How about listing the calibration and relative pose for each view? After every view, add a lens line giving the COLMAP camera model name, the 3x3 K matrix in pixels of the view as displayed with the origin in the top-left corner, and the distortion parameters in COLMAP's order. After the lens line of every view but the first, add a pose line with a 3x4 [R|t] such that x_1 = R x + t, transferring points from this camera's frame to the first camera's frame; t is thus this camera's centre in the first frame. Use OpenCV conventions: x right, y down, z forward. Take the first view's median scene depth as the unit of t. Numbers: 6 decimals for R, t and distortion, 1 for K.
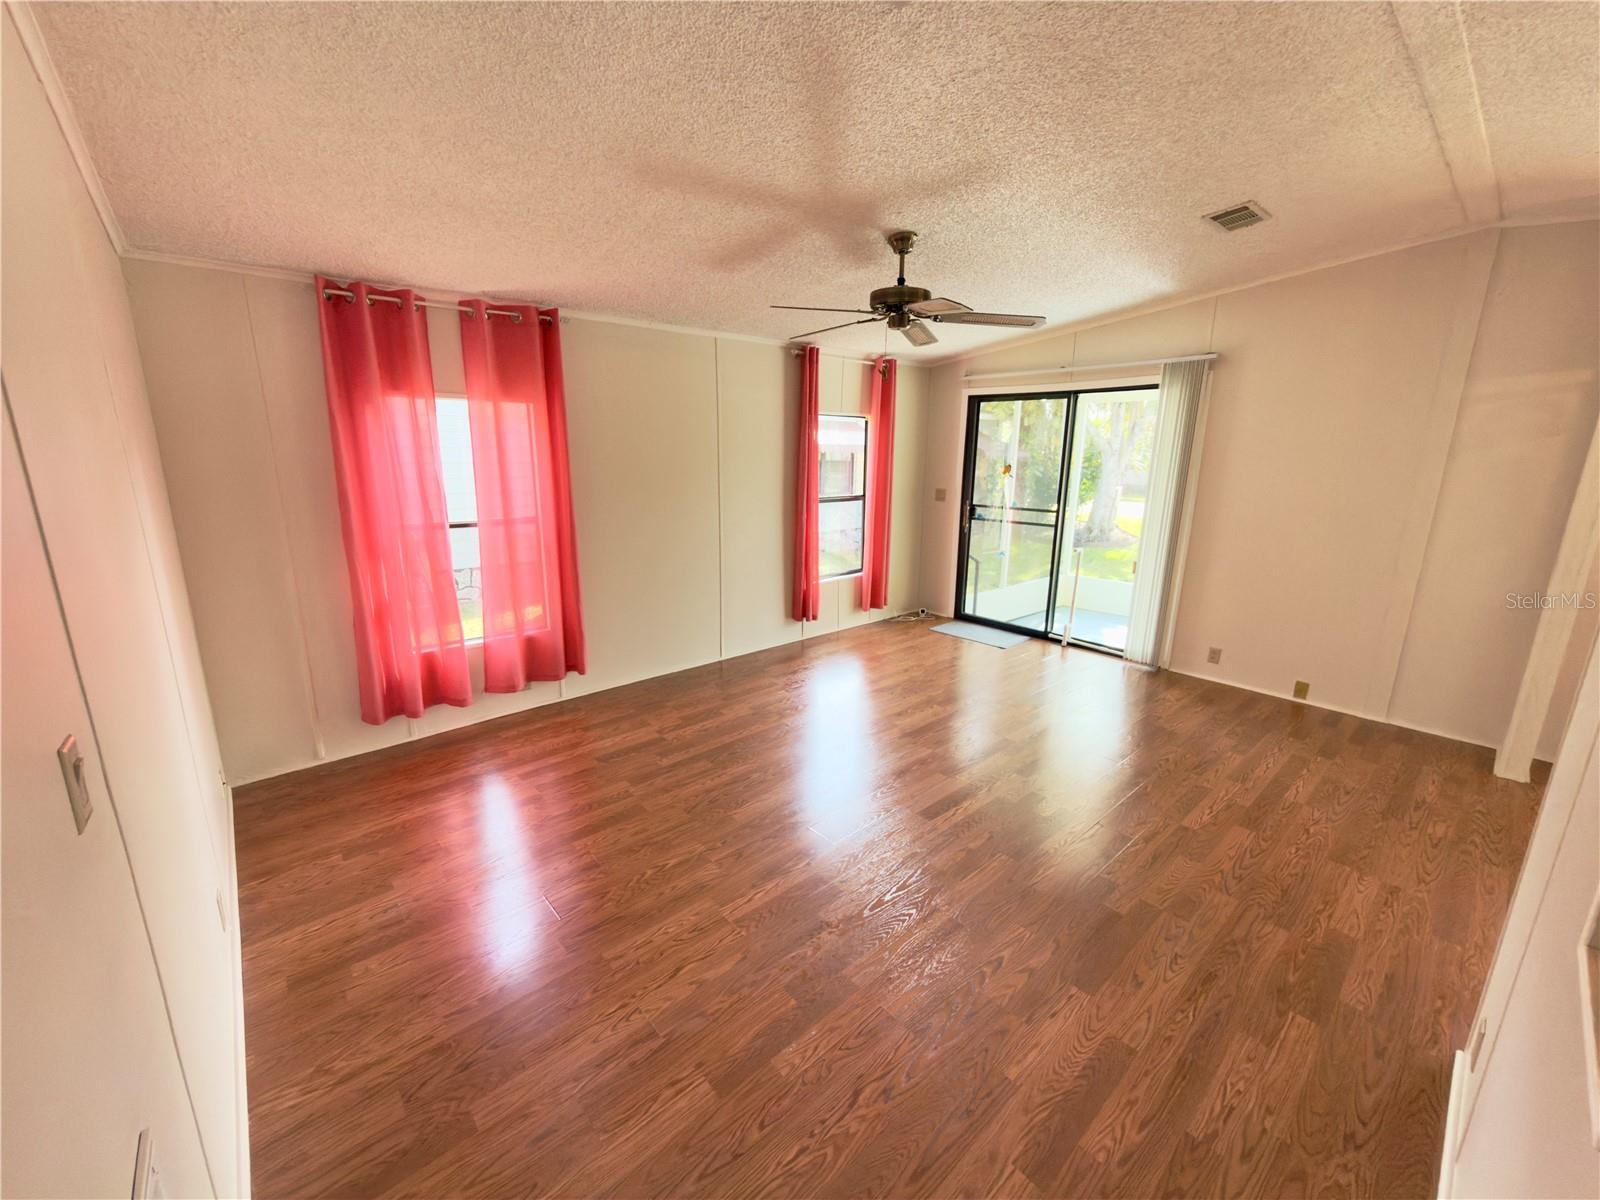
lens RADIAL K [[639.3, 0, 797.5], [0, 639.3, 598.6], [0, 0, 1]] dist [0.000605, 0.000015]
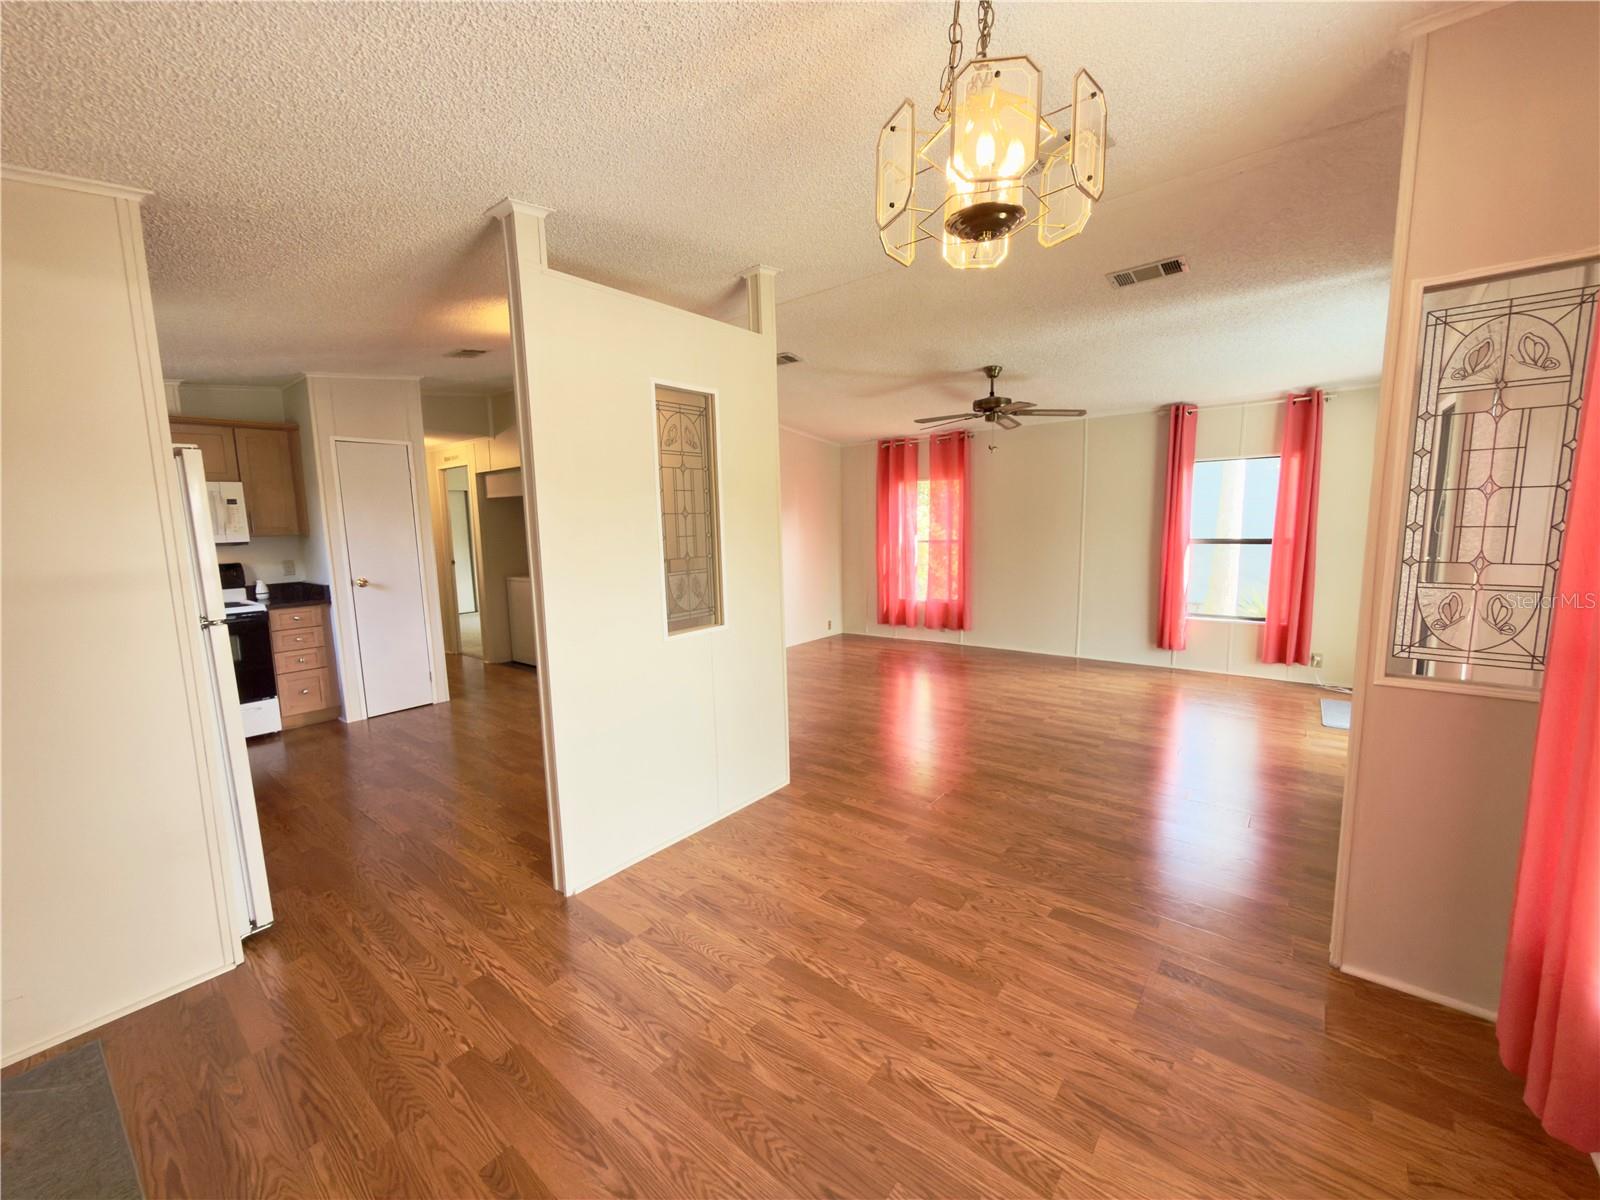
lens RADIAL K [[636.7, 0, 799.7], [0, 636.7, 598.1], [0, 0, 1]] dist [0.000999, 0.000139]
pose [[0.163701, 0.107940, -0.980587, 1.404321], [-0.200728, 0.976847, 0.074019, -0.007241], [0.965873, 0.184714, 0.181577, 0.263519]]
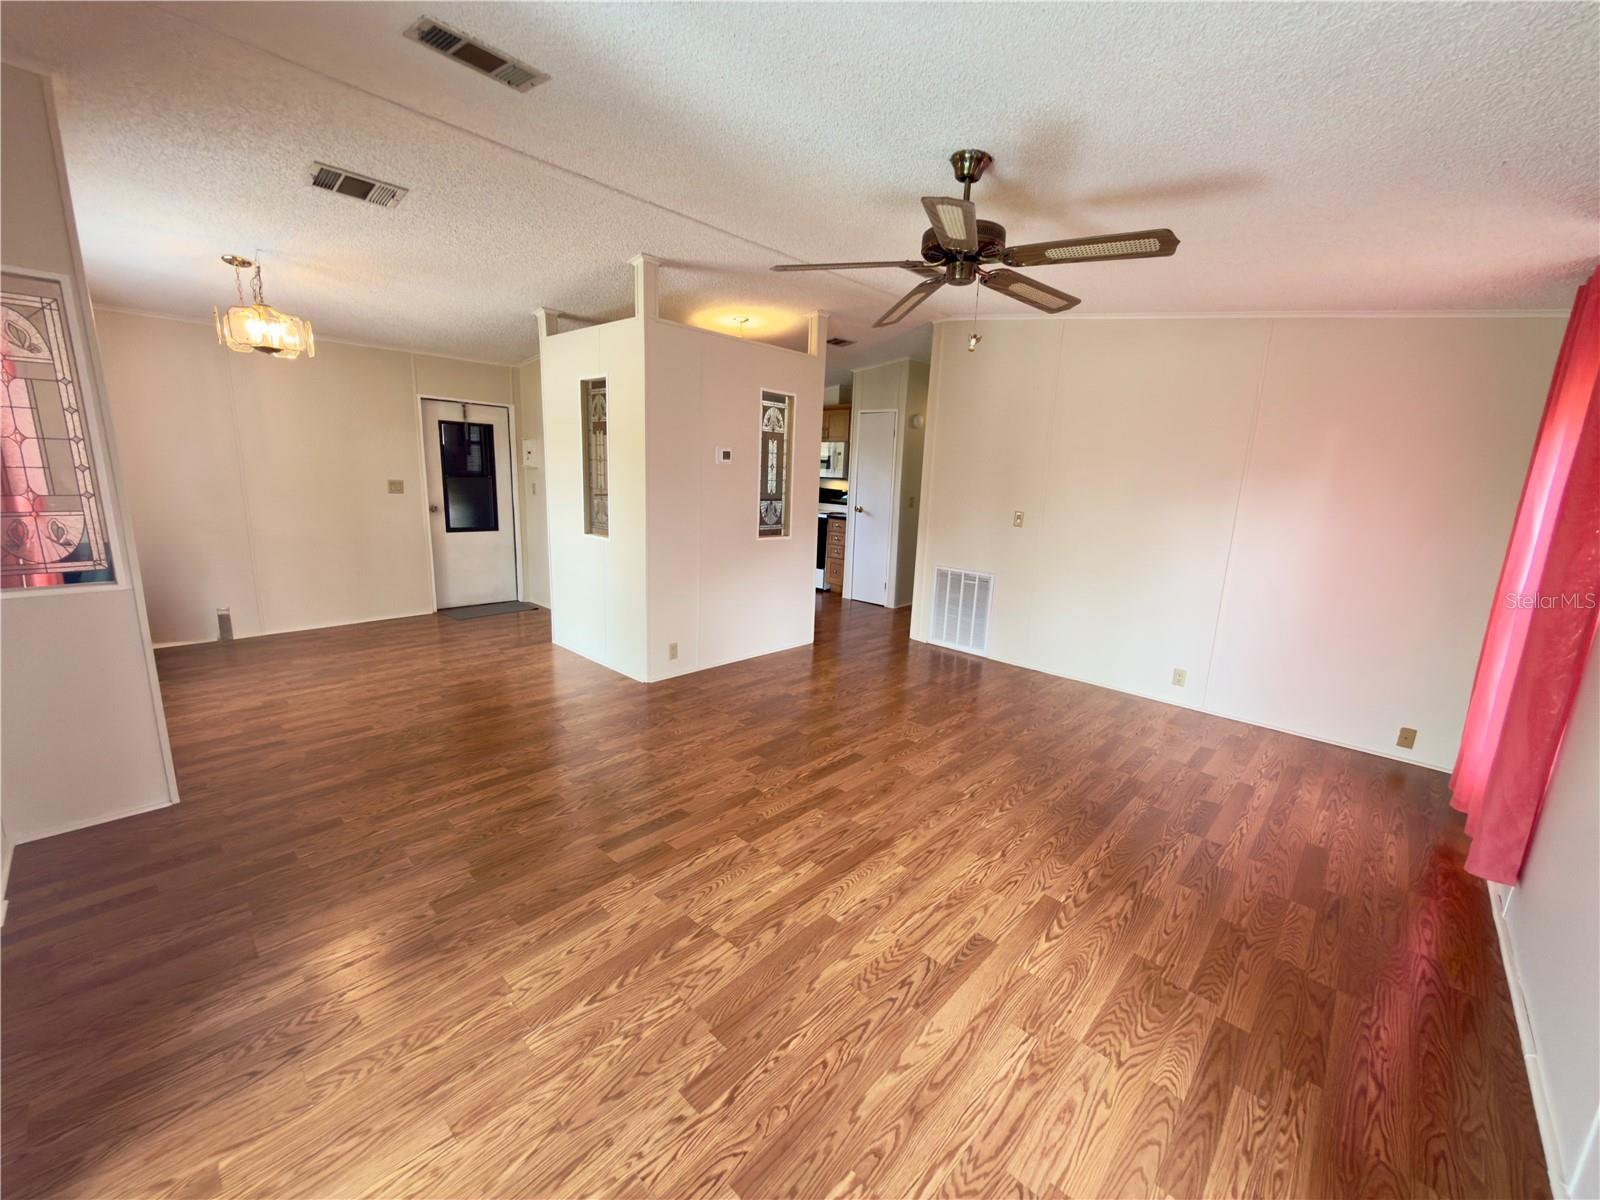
lens RADIAL K [[641.8, 0, 800.4], [0, 641.8, 593.4], [0, 0, 1]] dist [0.000716, -0.000039]
pose [[-0.994486, -0.027915, -0.101089, 0.338181], [-0.067230, 0.909500, 0.410232, -0.319803], [0.080489, 0.414766, -0.906361, 1.499374]]
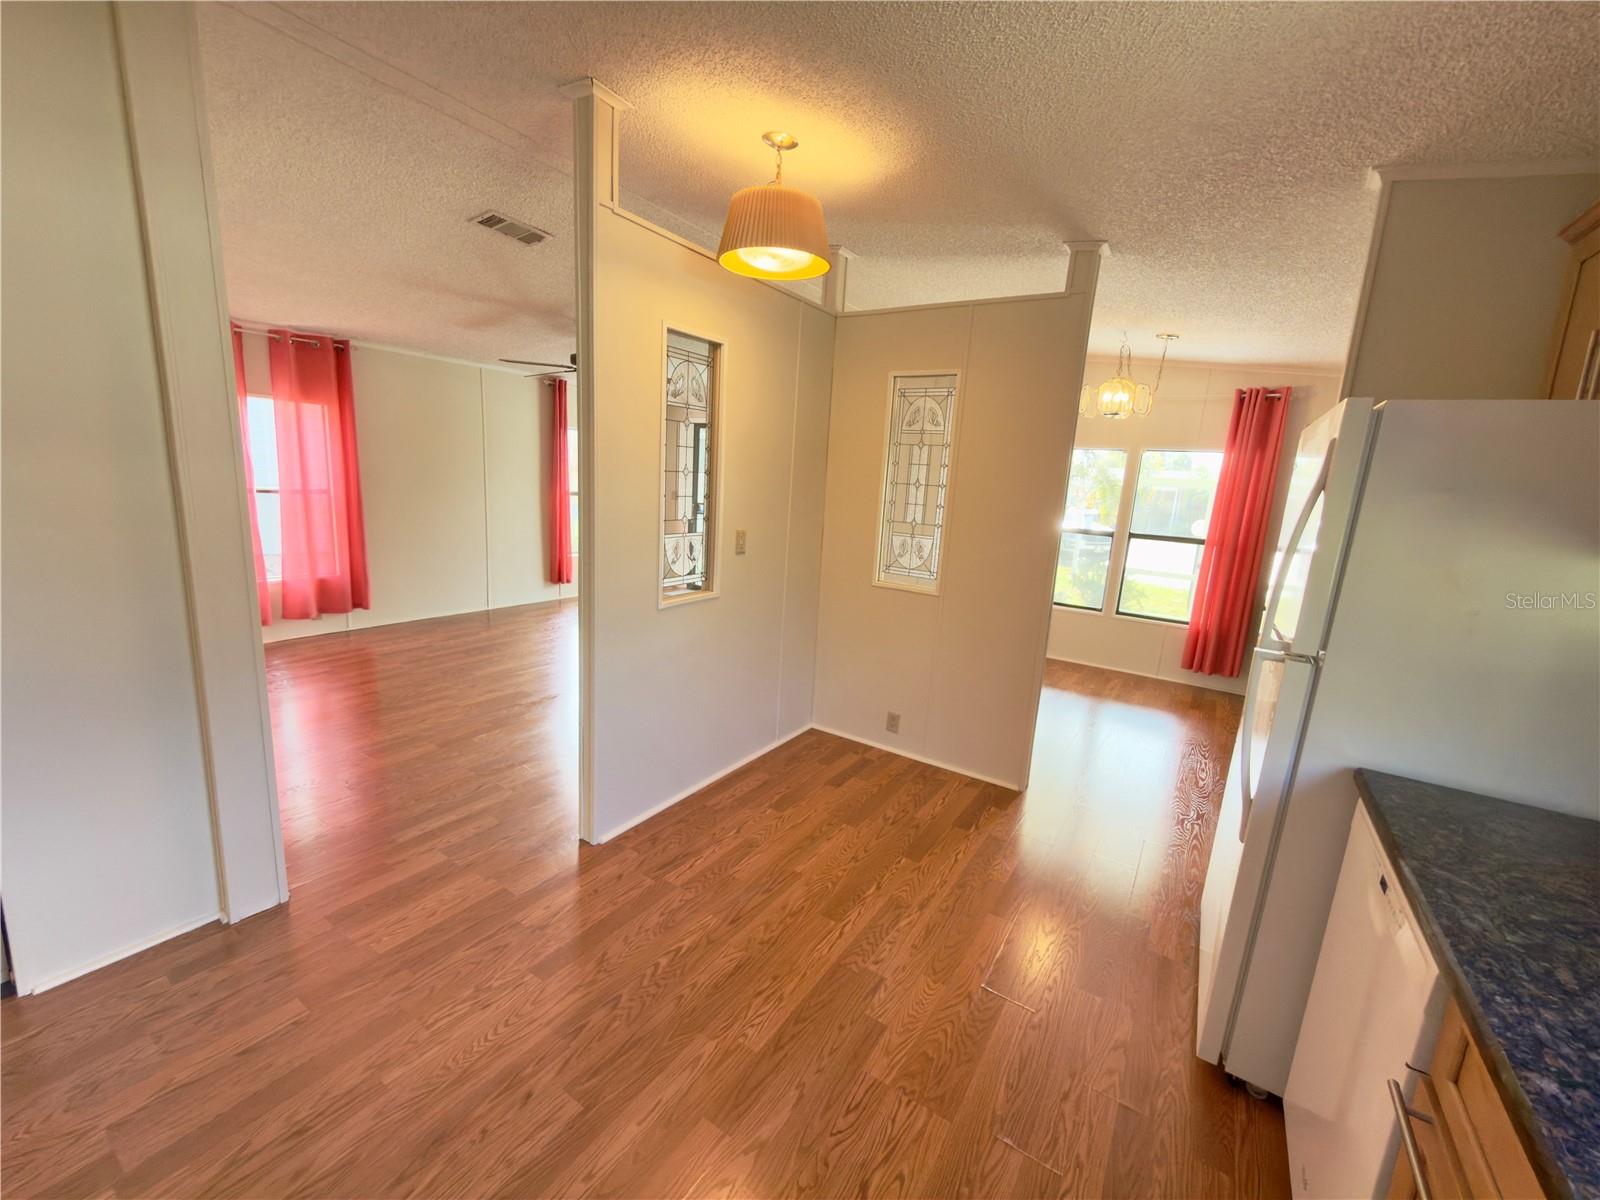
lens RADIAL K [[640.5, 0, 797.2], [0, 640.5, 600.4], [0, 0, 1]] dist [0.000015, -0.000259]
pose [[0.965236, -0.003941, 0.261352, 0.198596], [0.012371, 0.999455, -0.030616, 0.167235], [-0.261089, 0.032784, 0.964758, -0.574867]]
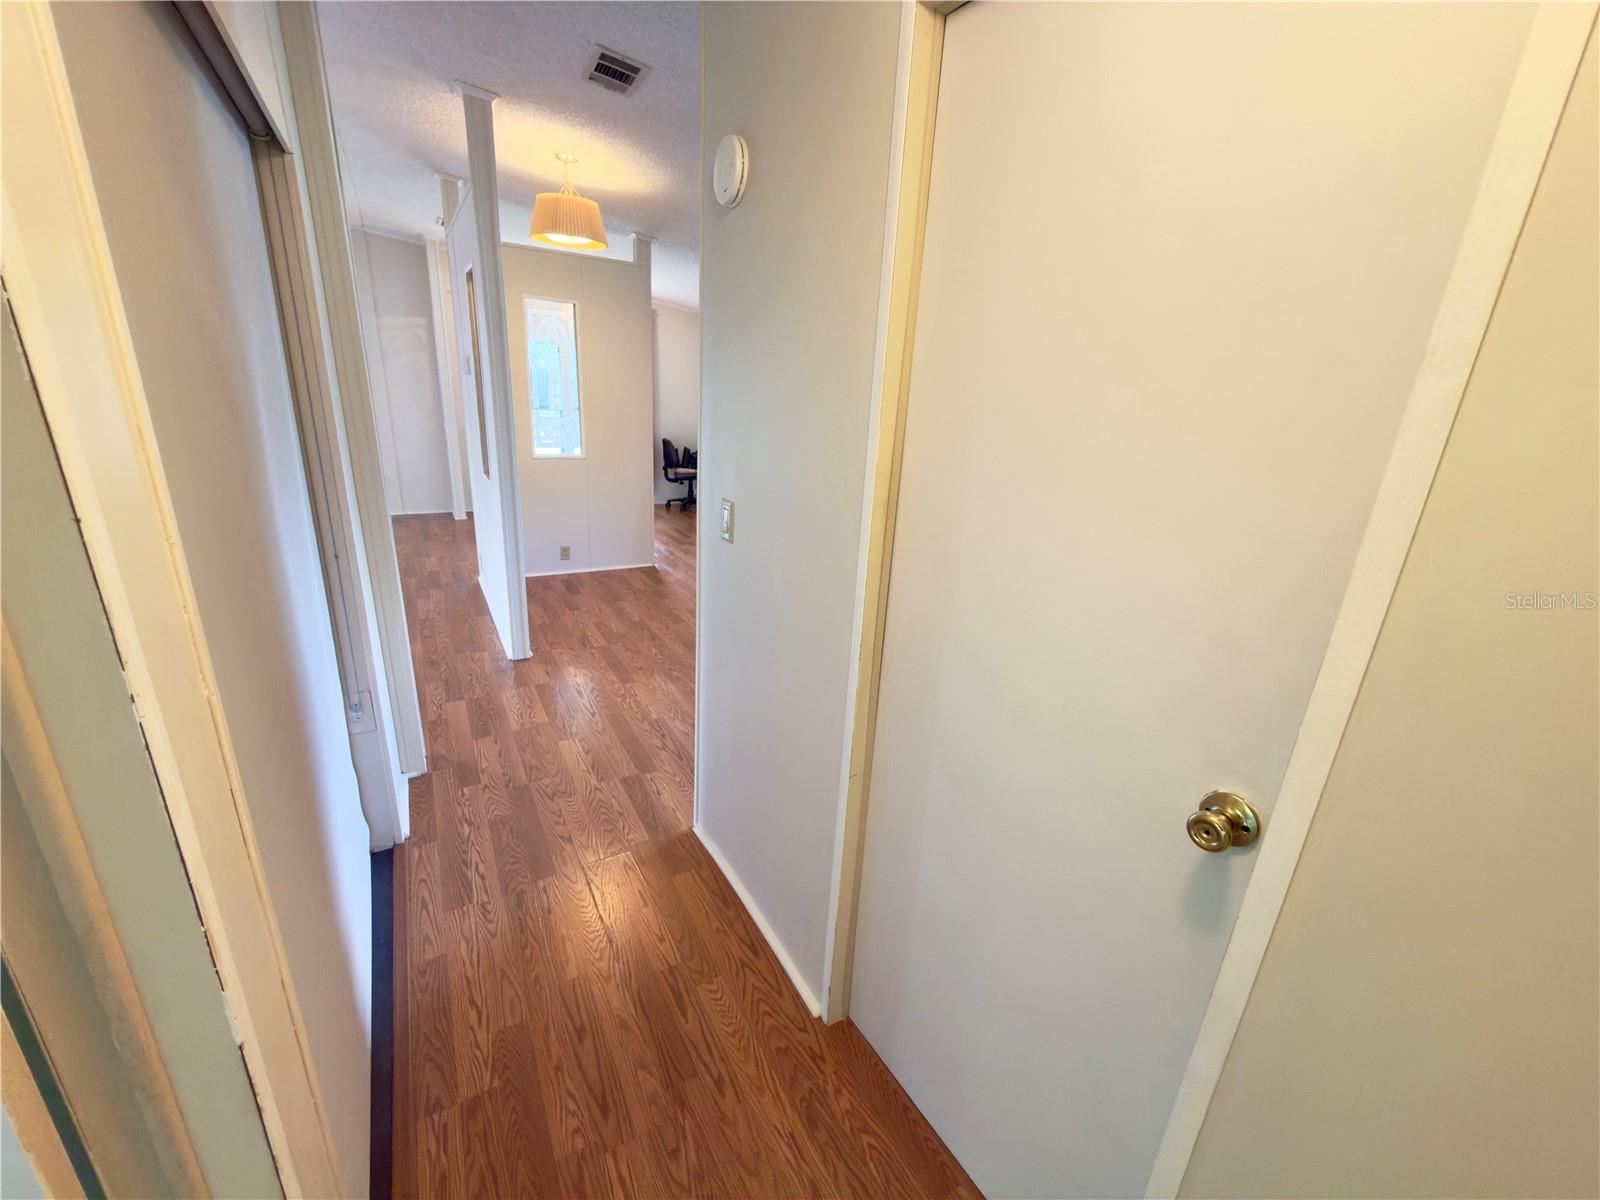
lens RADIAL K [[640.5, 0, 797.2], [0, 640.5, 600.4], [0, 0, 1]] dist [0.000015, -0.000259]
pose [[0.191560, -0.307703, 0.932000, -0.643037], [0.174090, 0.945181, 0.276272, 0.124203], [-0.965918, 0.109329, 0.234626, -0.477089]]
